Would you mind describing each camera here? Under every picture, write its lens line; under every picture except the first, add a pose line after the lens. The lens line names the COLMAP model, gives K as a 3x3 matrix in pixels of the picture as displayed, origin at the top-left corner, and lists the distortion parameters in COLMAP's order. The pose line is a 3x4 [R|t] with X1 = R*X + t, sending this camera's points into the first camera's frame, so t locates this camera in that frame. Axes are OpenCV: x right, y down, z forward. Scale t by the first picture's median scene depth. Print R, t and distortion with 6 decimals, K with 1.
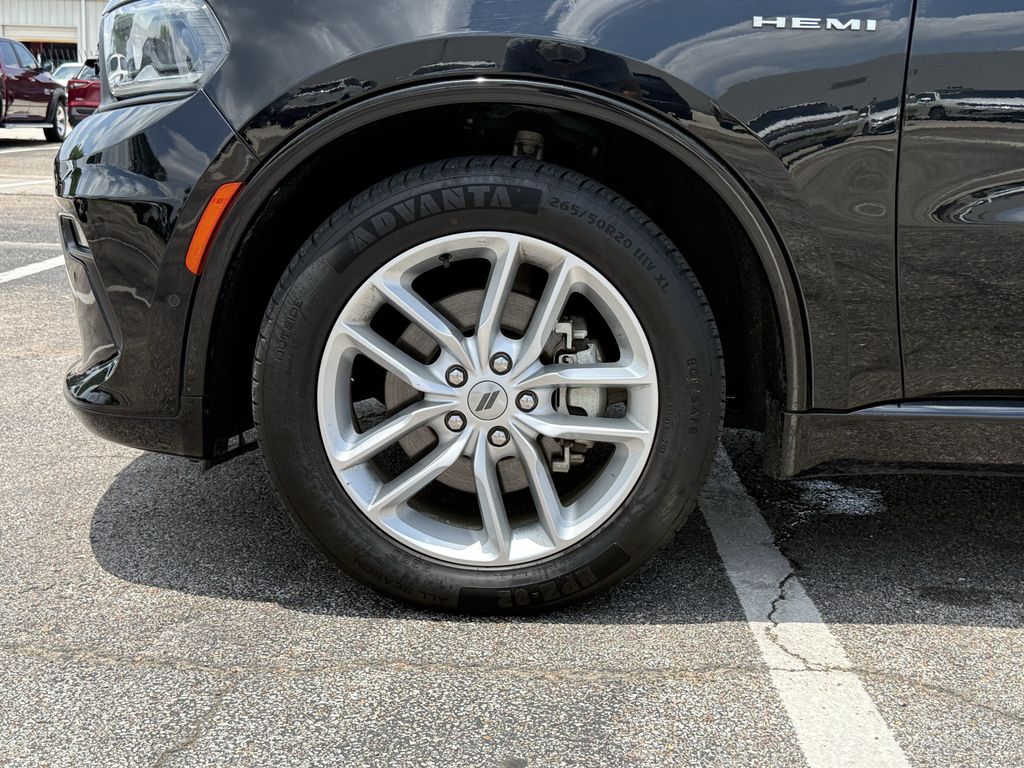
lens RADIAL K [[1516.2, 0, 514.6], [0, 1516.2, 434.9], [0, 0, 1]] dist [0.124802, 0.000000]
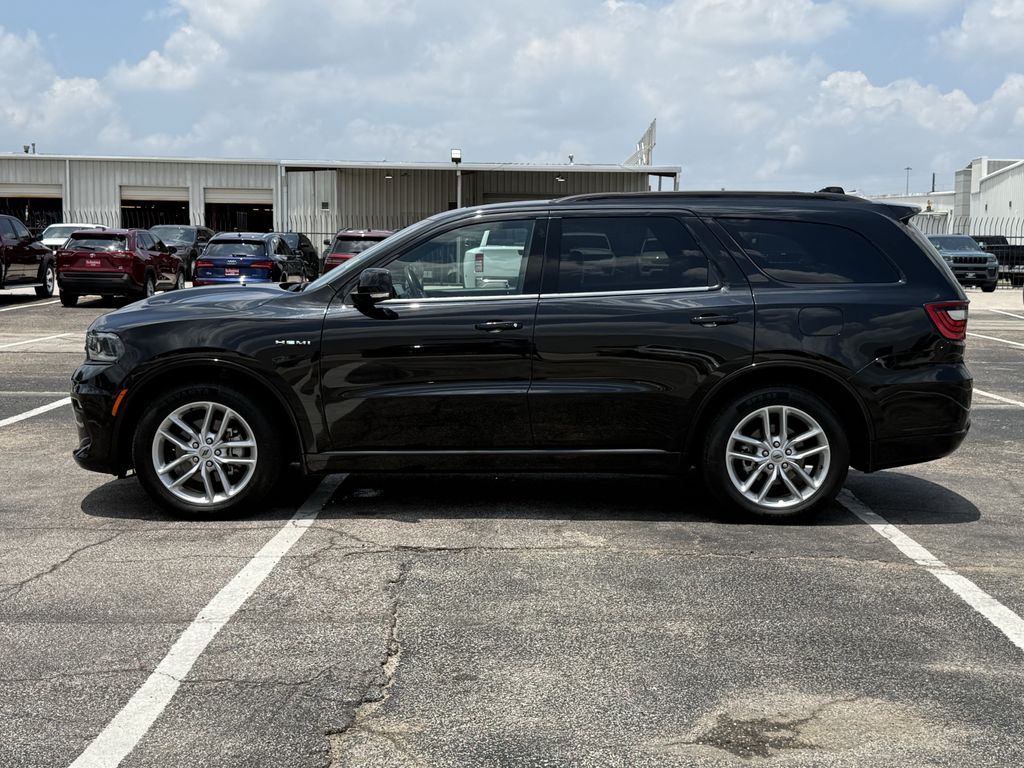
lens RADIAL K [[1516.2, 0, 516.1], [0, 1516.2, 379.3], [0, 0, 1]] dist [0.124802, 0.000000]
pose [[0.999617, -0.022849, 0.015589, 0.594614], [0.024452, 0.993419, -0.111897, 0.201083], [-0.012930, 0.112235, 0.993598, -2.251228]]
